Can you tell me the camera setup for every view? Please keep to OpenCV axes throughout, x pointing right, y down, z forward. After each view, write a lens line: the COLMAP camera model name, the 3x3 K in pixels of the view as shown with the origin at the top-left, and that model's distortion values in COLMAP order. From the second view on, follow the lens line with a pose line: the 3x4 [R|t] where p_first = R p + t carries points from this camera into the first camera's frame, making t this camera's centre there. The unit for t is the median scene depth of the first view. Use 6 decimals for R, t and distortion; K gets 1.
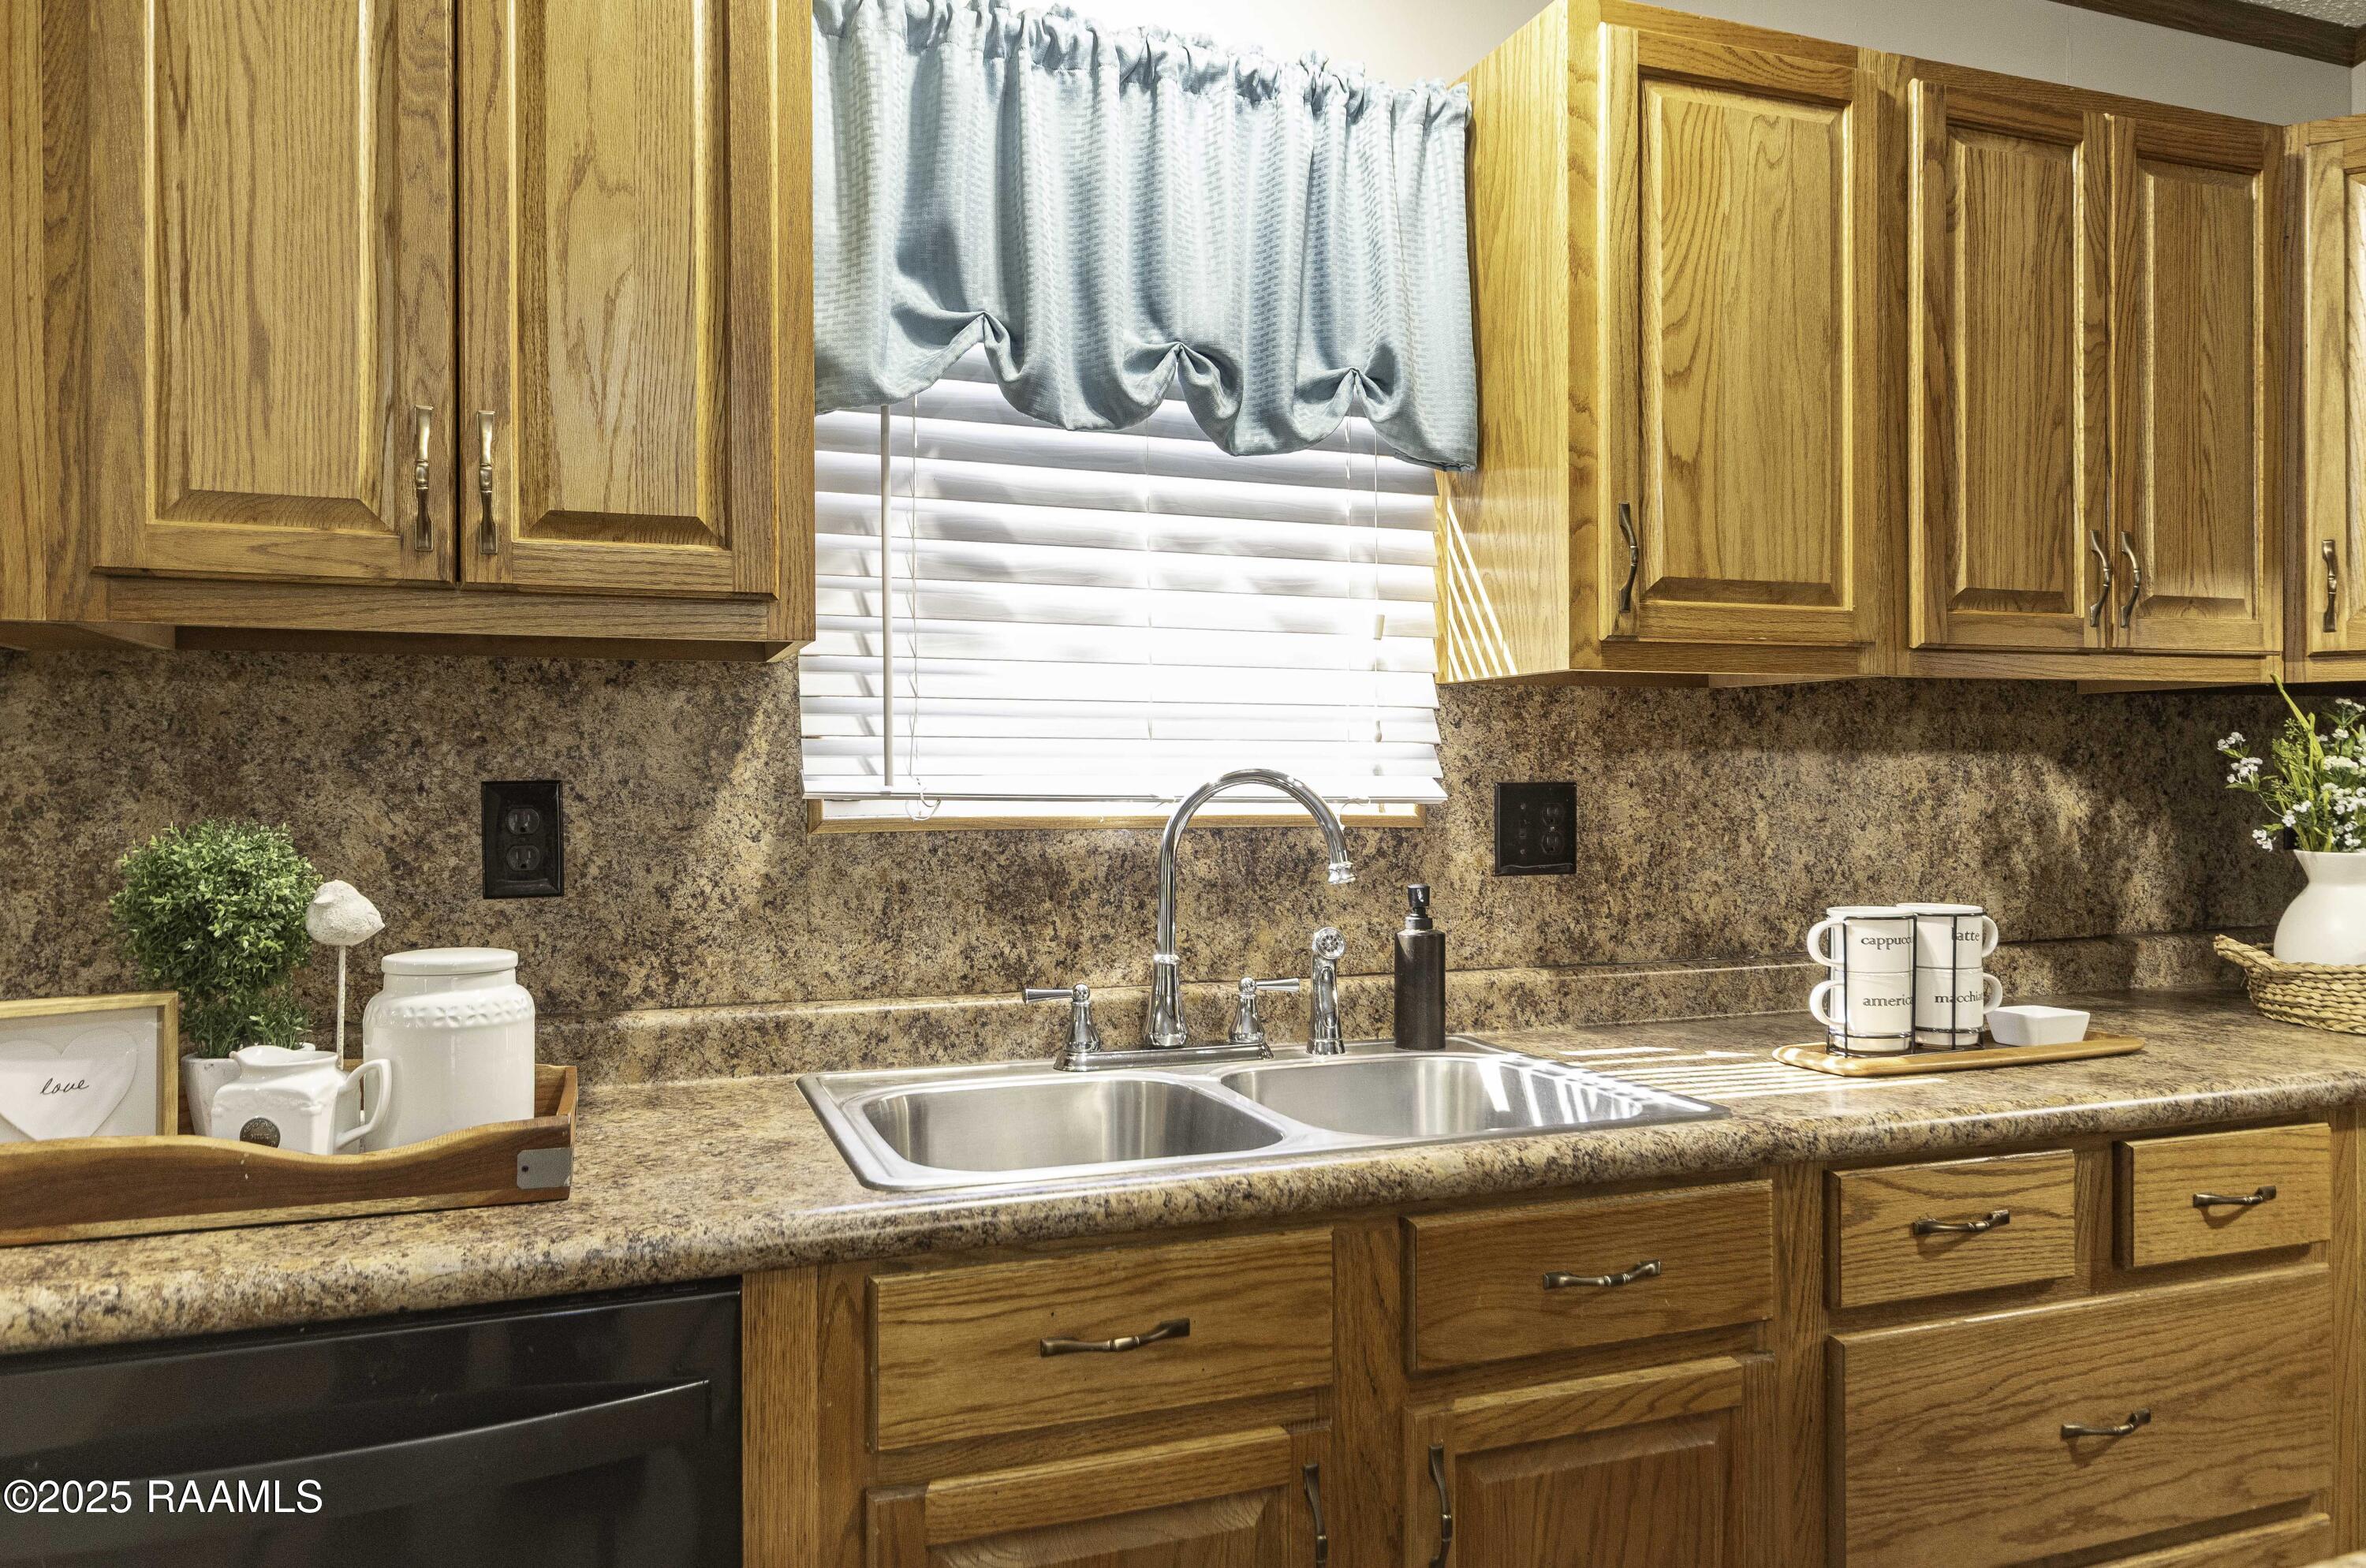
lens RADIAL K [[1605.1, 0, 1182.4], [0, 1605.1, 784.1], [0, 0, 1]] dist [0.001056, 0.007169]
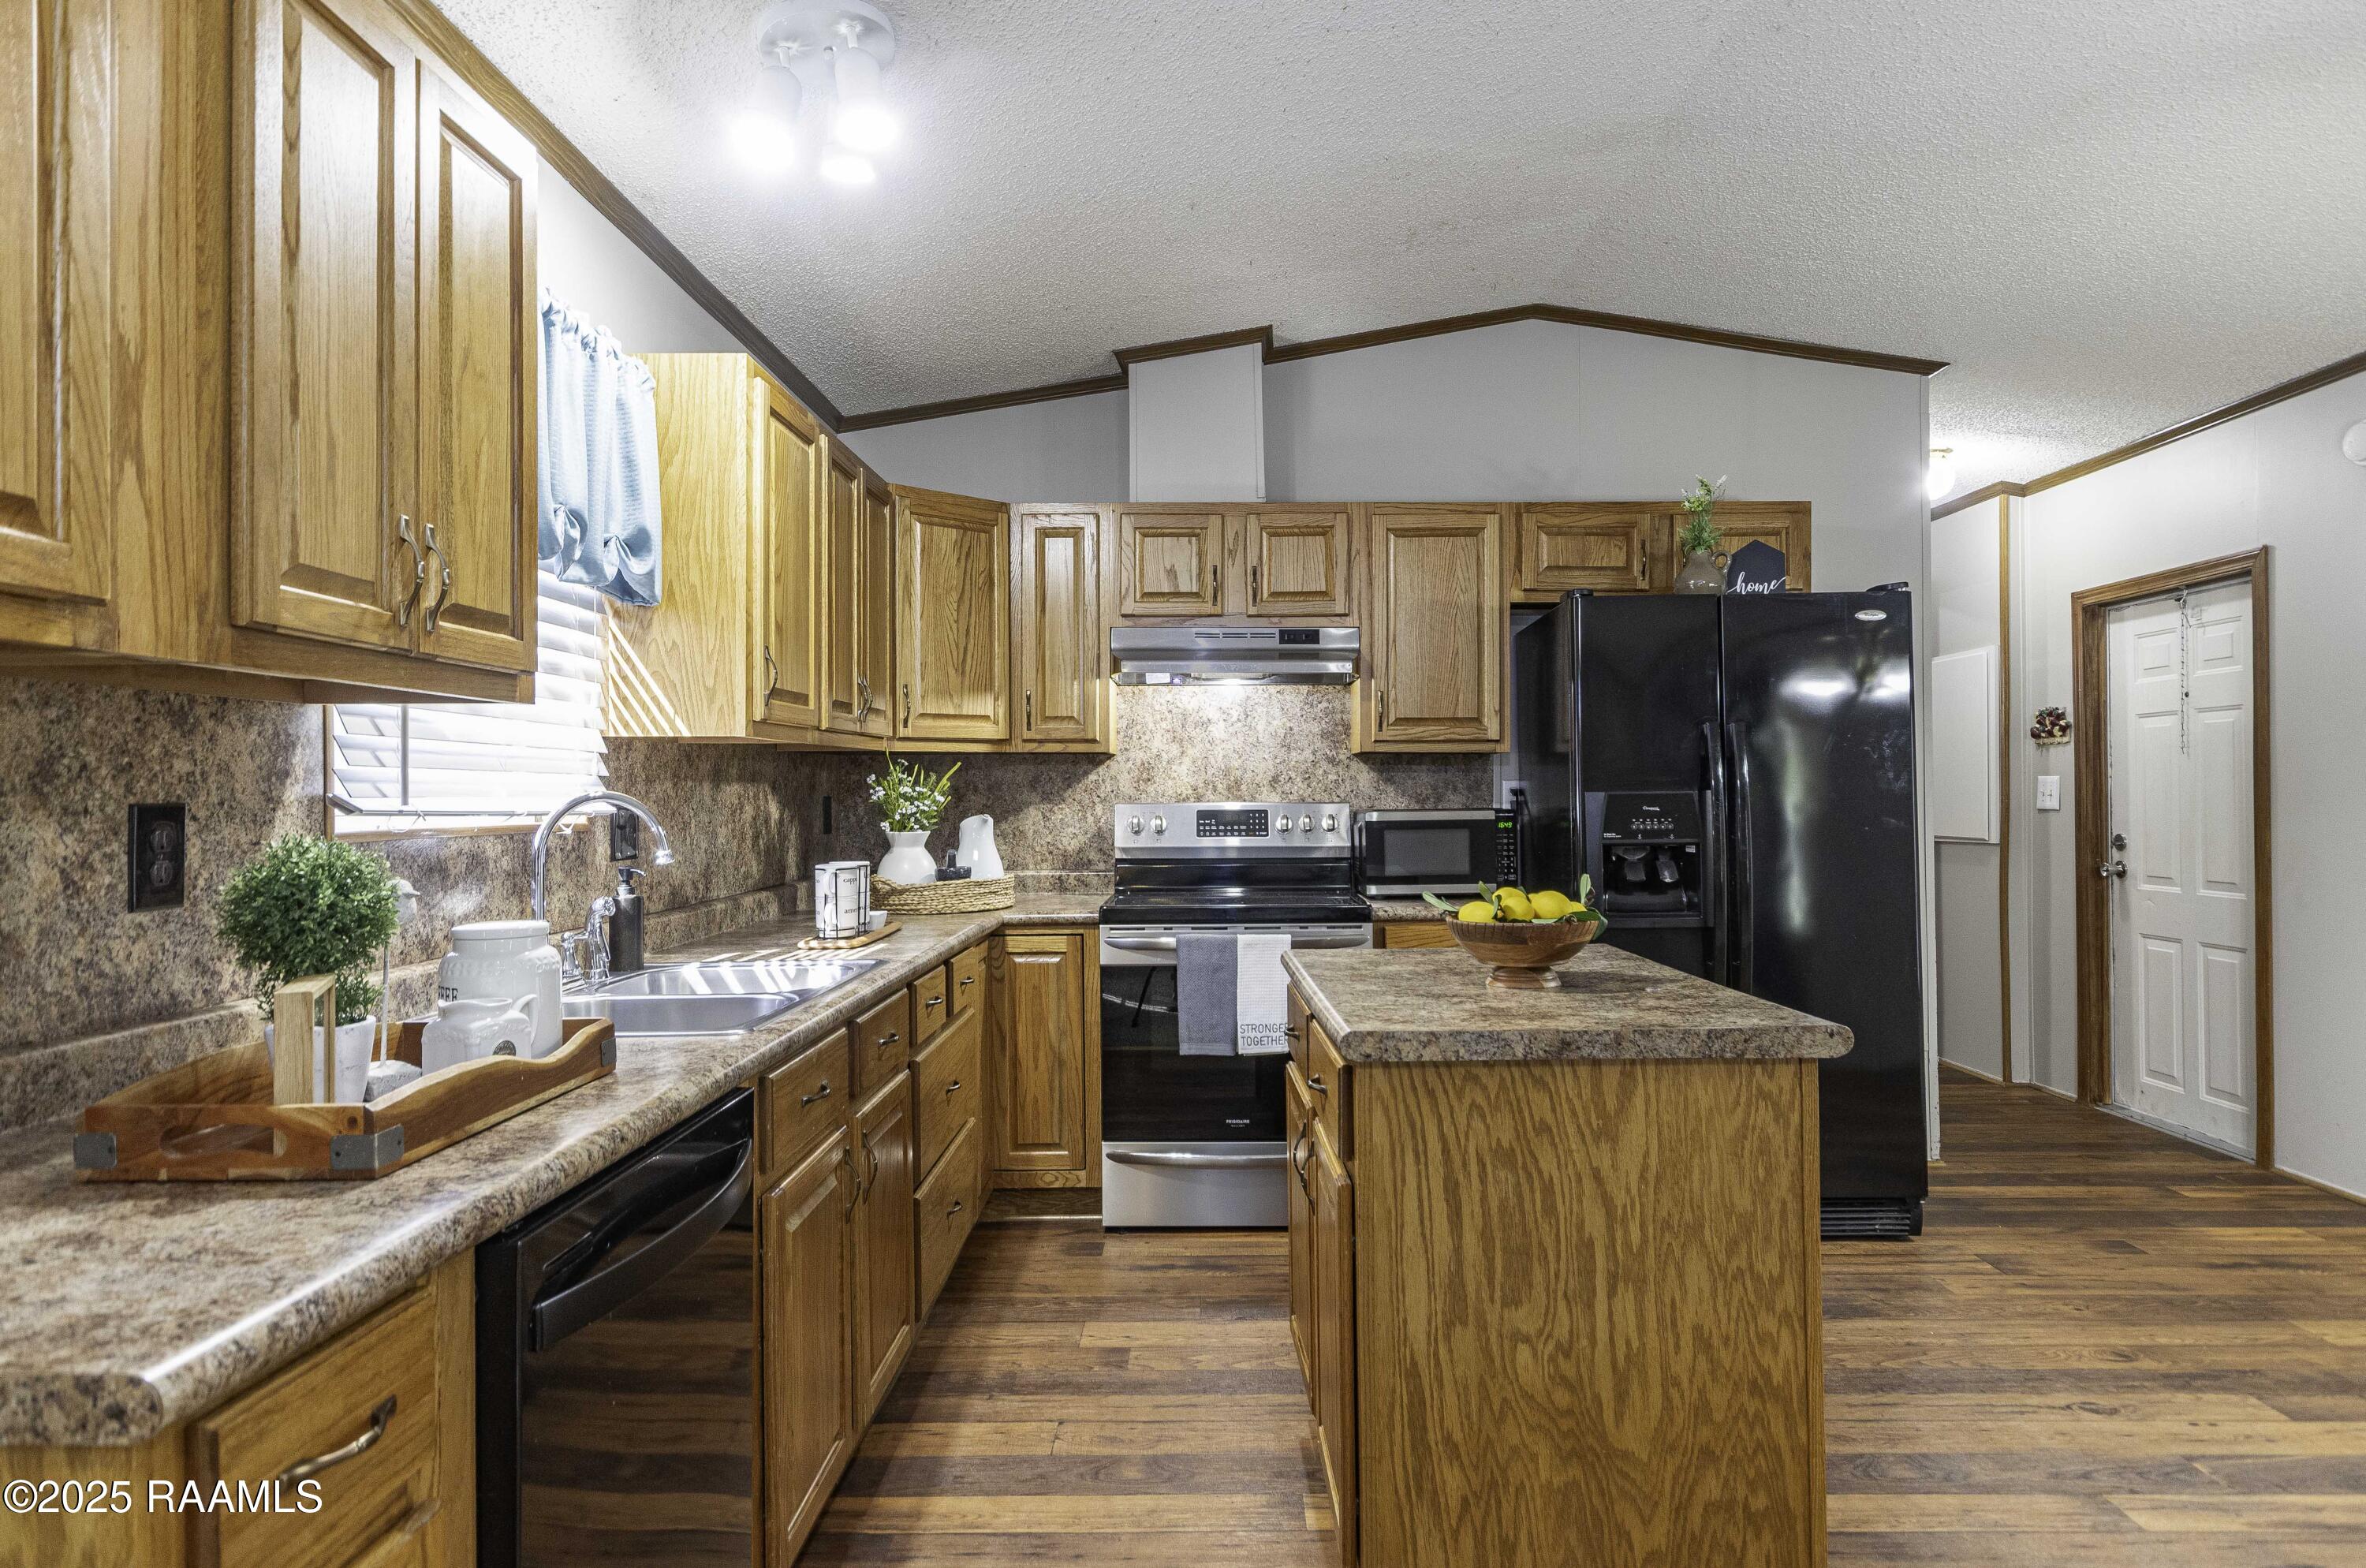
lens RADIAL K [[1365.1, 0, 1200.1], [0, 1365.1, 783.9], [0, 0, 1]] dist [0.010739, 0.001466]
pose [[0.358696, 0.006776, 0.933430, -0.956344], [0.005180, 0.999944, -0.009249, -0.002680], [-0.933440, 0.008153, 0.358641, -0.001299]]
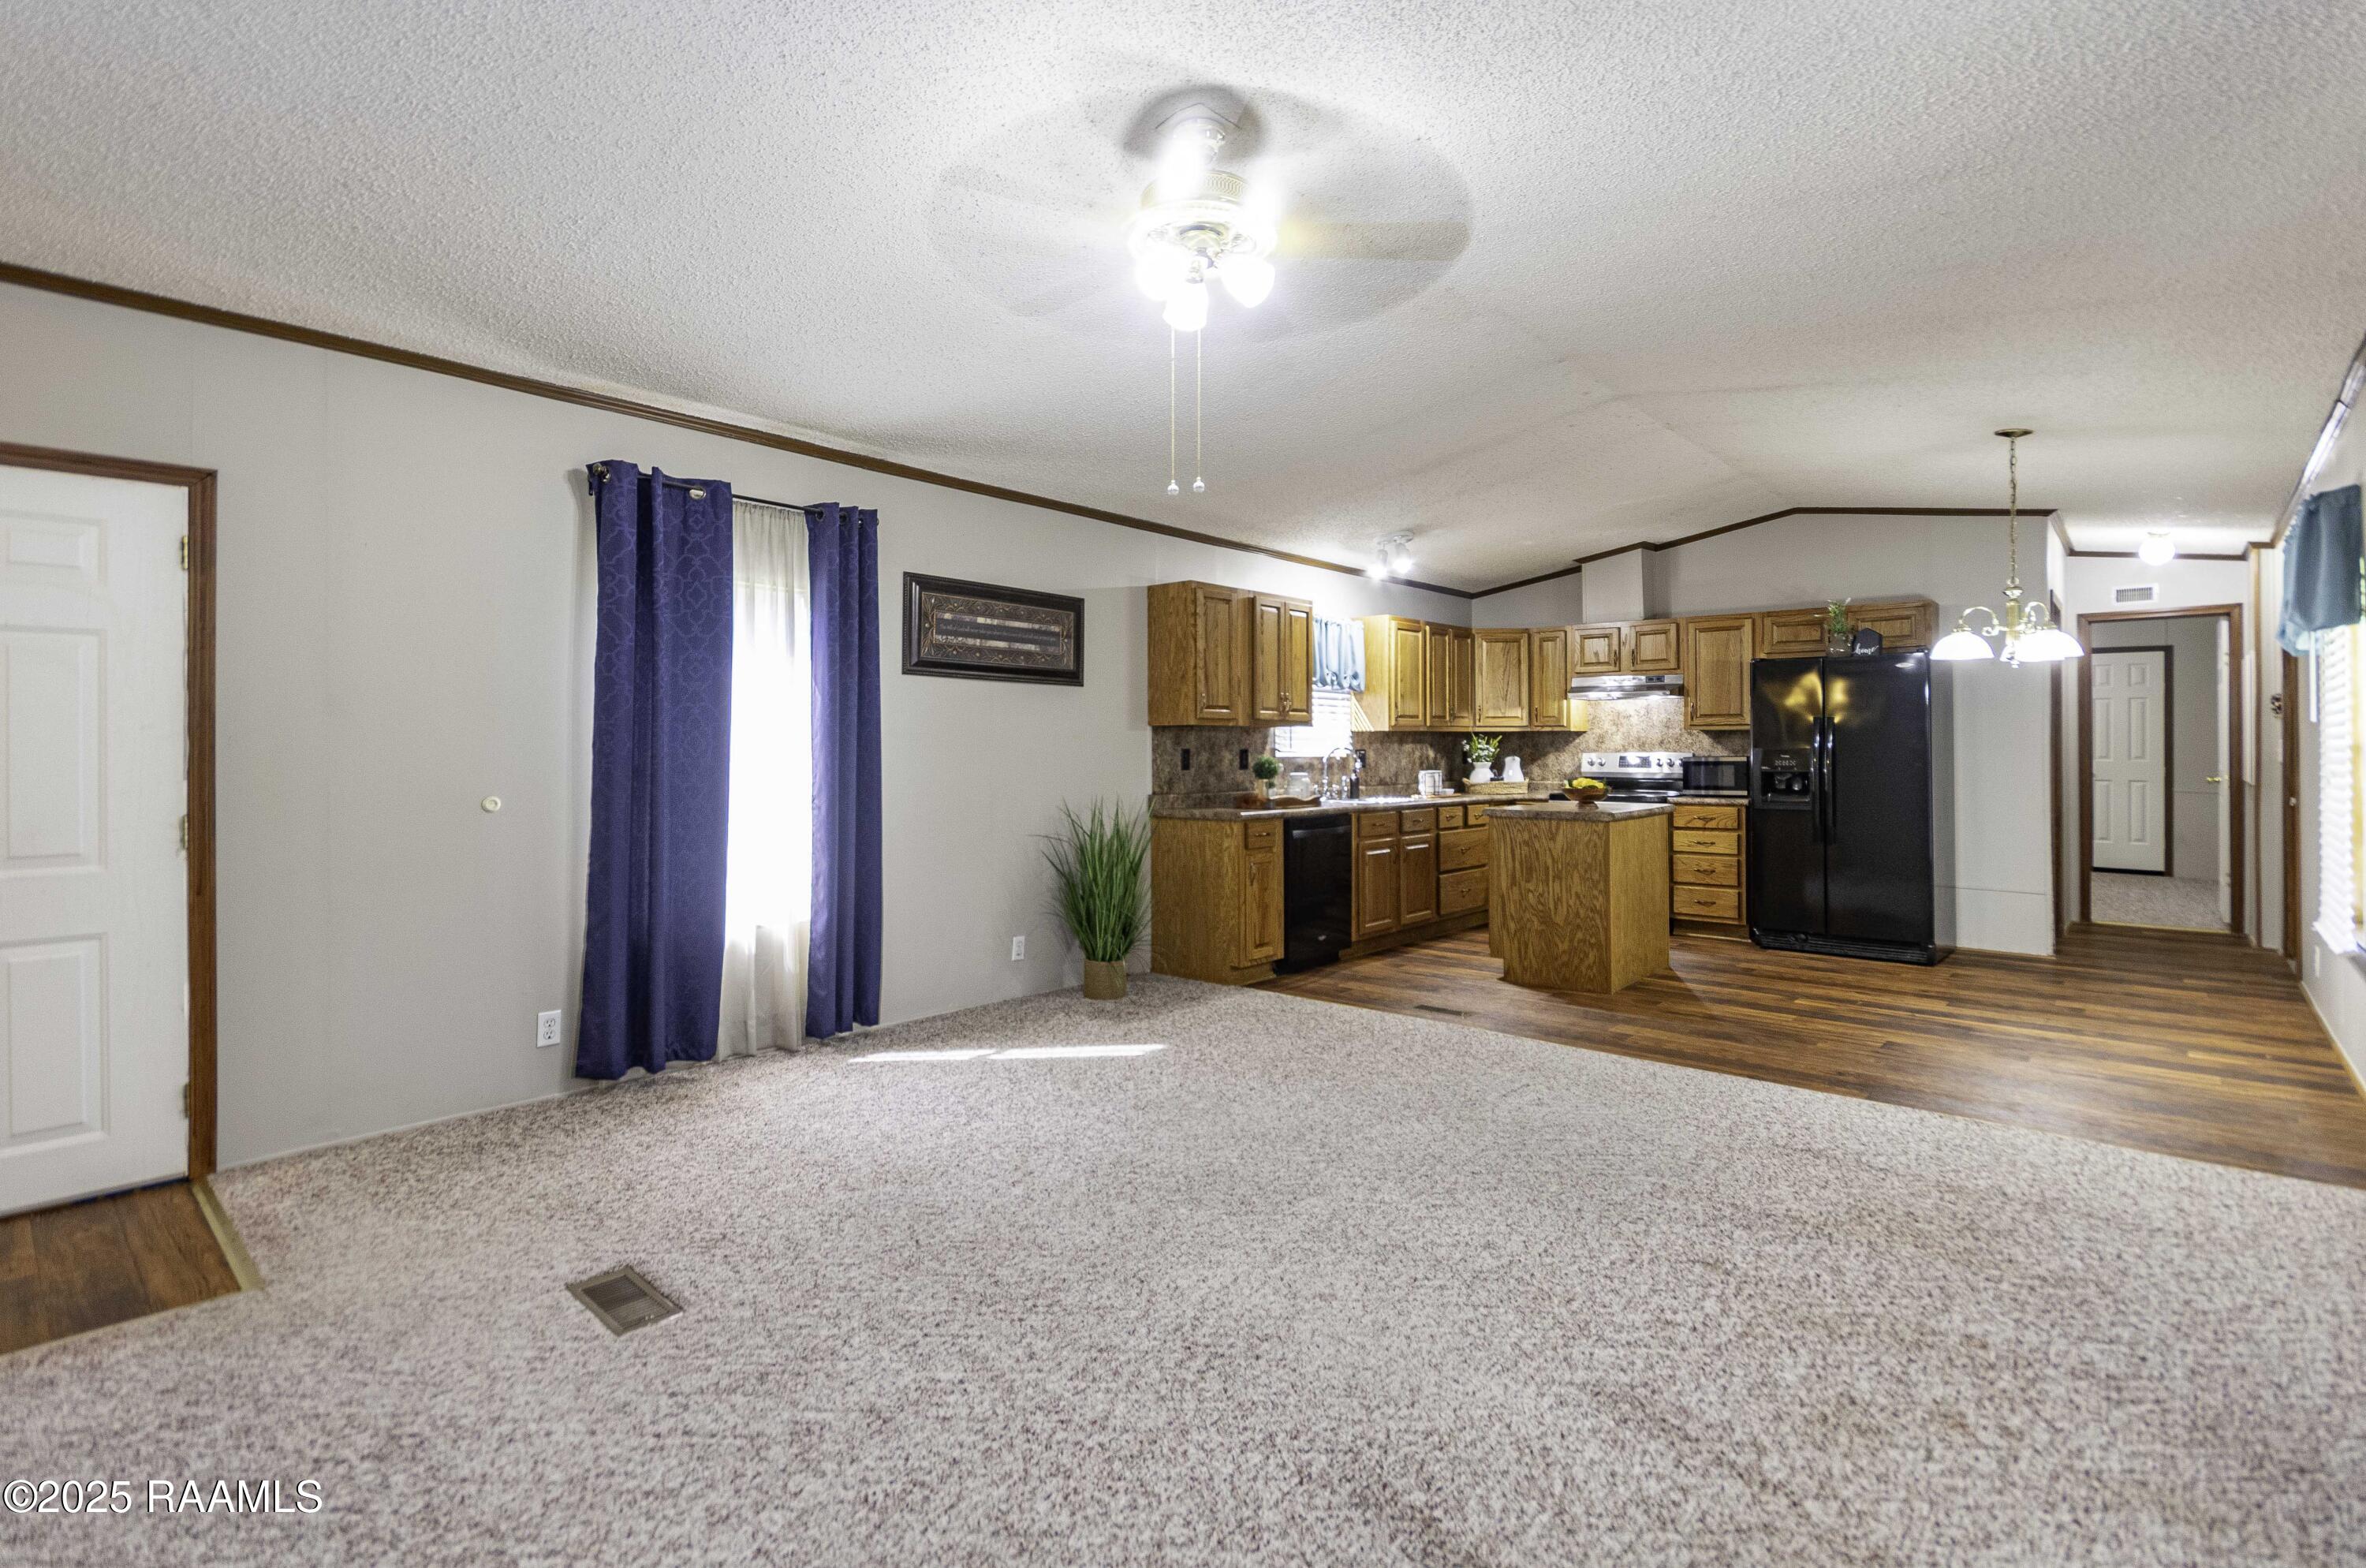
lens RADIAL K [[1103.2, 0, 1141.1], [0, 1103.2, 739.7], [0, 0, 1]] dist [0.011424, -0.011172]
pose [[0.899982, 0.006075, 0.435884, -2.270113], [-0.001432, 0.999939, -0.010980, 0.006946], [-0.435924, 0.009257, 0.899936, -2.175234]]
